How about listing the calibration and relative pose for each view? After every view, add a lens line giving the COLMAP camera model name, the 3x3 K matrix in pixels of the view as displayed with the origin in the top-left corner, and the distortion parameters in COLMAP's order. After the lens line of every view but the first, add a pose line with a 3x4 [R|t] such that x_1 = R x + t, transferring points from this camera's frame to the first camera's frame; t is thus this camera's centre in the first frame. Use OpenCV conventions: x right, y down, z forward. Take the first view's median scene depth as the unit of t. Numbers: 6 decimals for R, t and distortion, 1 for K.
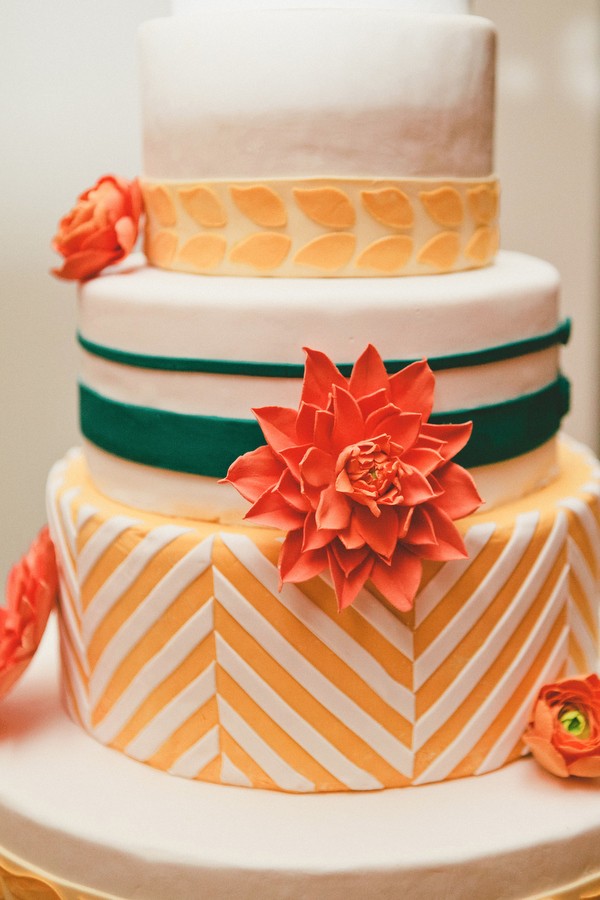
lens RADIAL K [[1249.8, 0, 301.4], [0, 1249.8, 448.6], [0, 0, 1]] dist [0.090098, 0.000000]
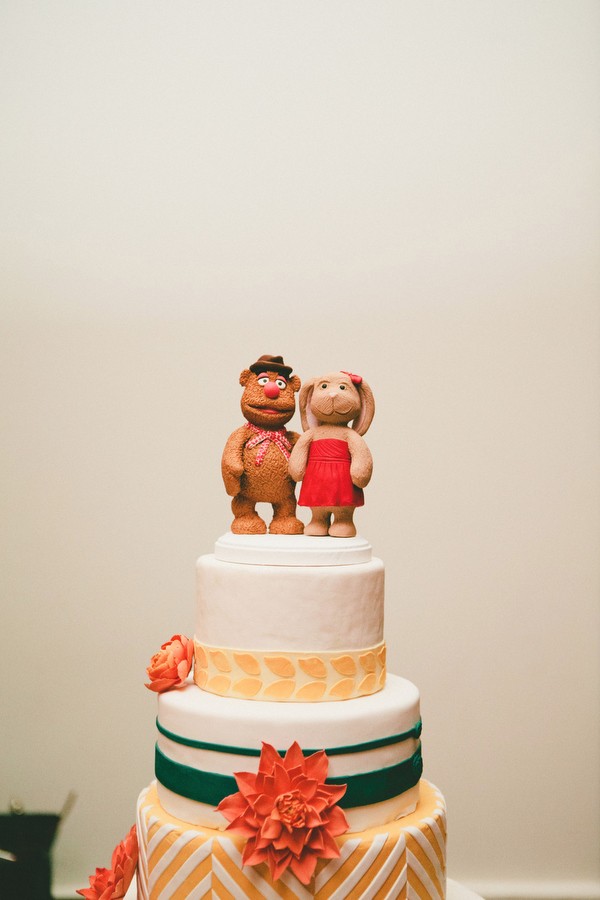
lens RADIAL K [[1312.1, 0, 298.6], [0, 1312.1, 450.9], [0, 0, 1]] dist [-0.012158, 0.000000]
pose [[0.990462, 0.015077, -0.136956, 0.319424], [-0.041907, 0.979866, -0.195207, -0.122005], [0.131255, 0.199084, 0.971153, -1.033891]]
